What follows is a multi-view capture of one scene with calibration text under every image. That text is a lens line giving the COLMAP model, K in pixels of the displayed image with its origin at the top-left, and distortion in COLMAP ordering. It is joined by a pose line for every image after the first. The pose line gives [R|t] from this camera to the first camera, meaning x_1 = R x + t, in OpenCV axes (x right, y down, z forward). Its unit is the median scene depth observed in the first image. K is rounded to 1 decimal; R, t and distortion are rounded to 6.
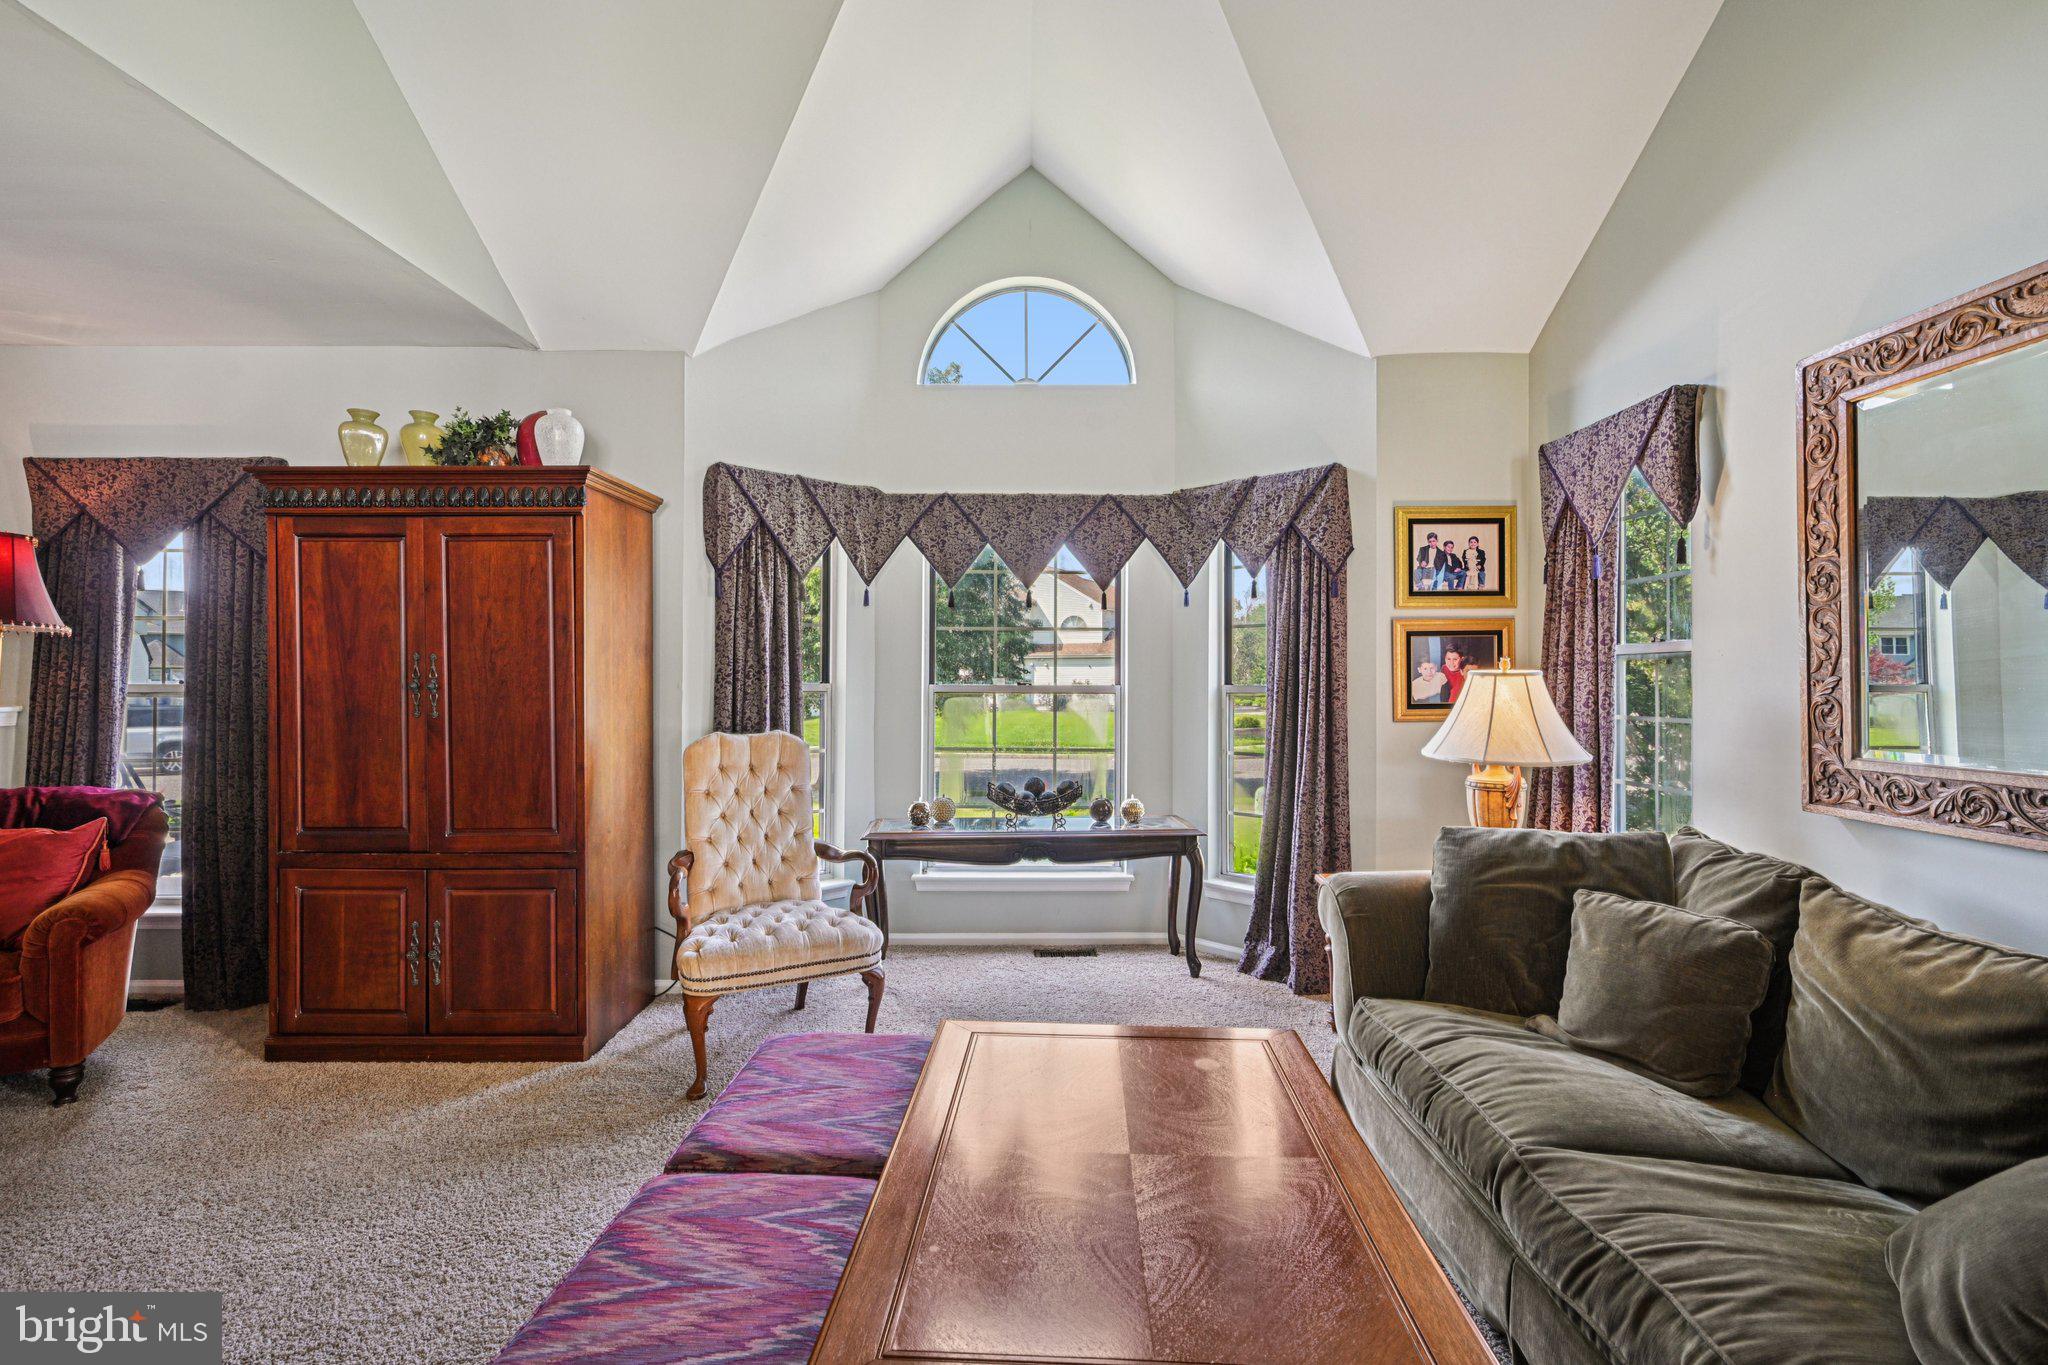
lens RADIAL K [[918.3, 0, 1024.0], [0, 918.3, 682.5], [0, 0, 1]] dist [-0.000161, 0.000228]
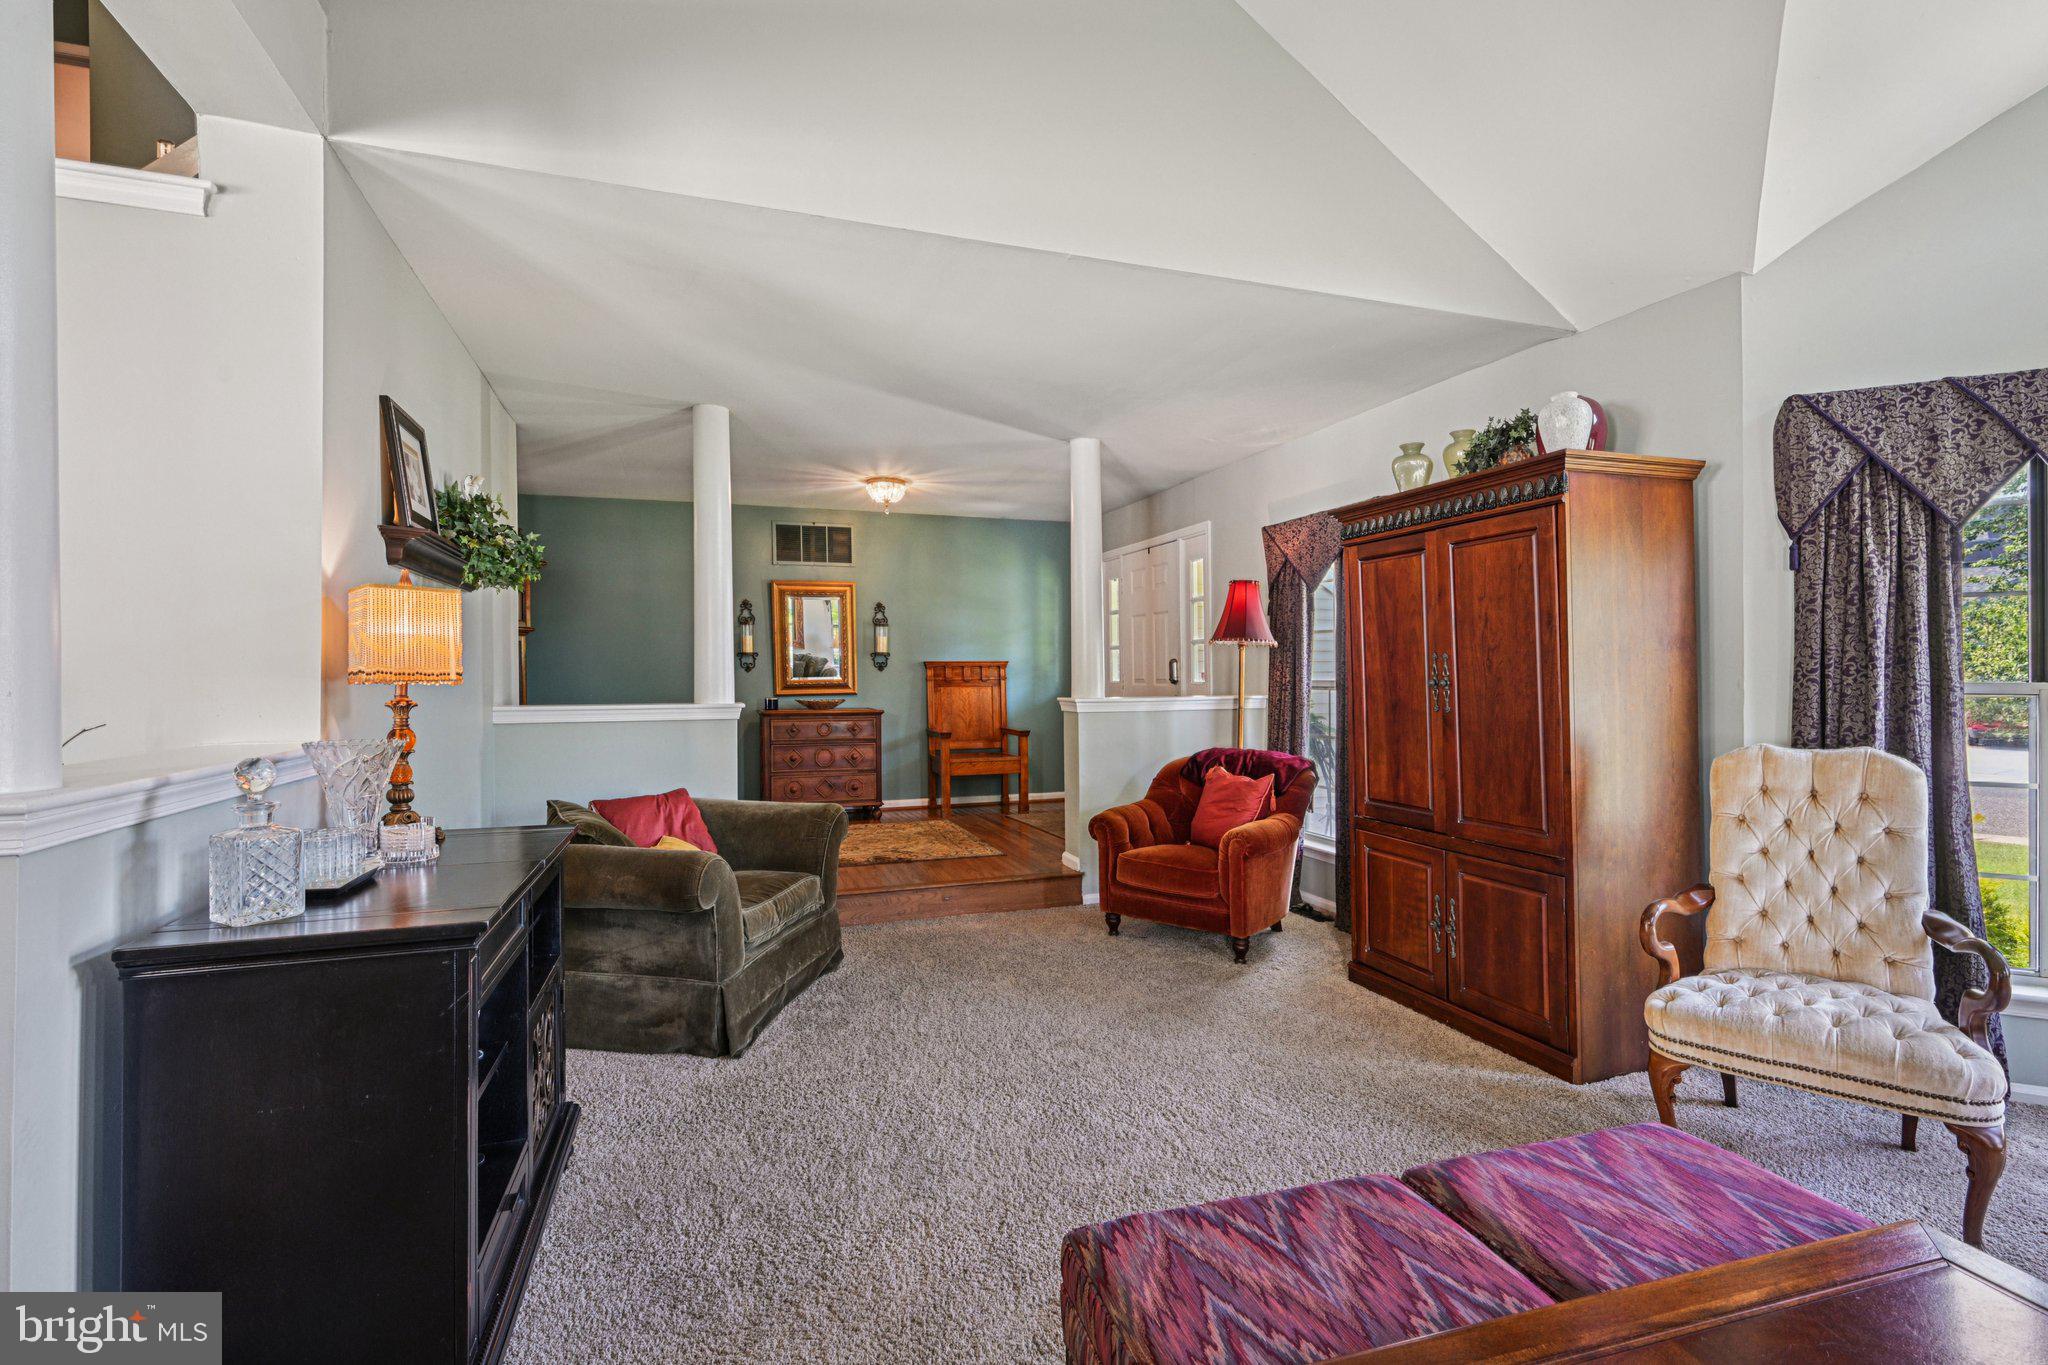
lens RADIAL K [[923.4, 0, 1019.2], [0, 923.4, 681.8], [0, 0, 1]] dist [-0.003470, -0.000578]
pose [[0.332420, 0.004954, -0.943118, 0.217262], [-0.001414, 0.999988, 0.004755, -0.001940], [0.943130, -0.000247, 0.332423, 0.152541]]
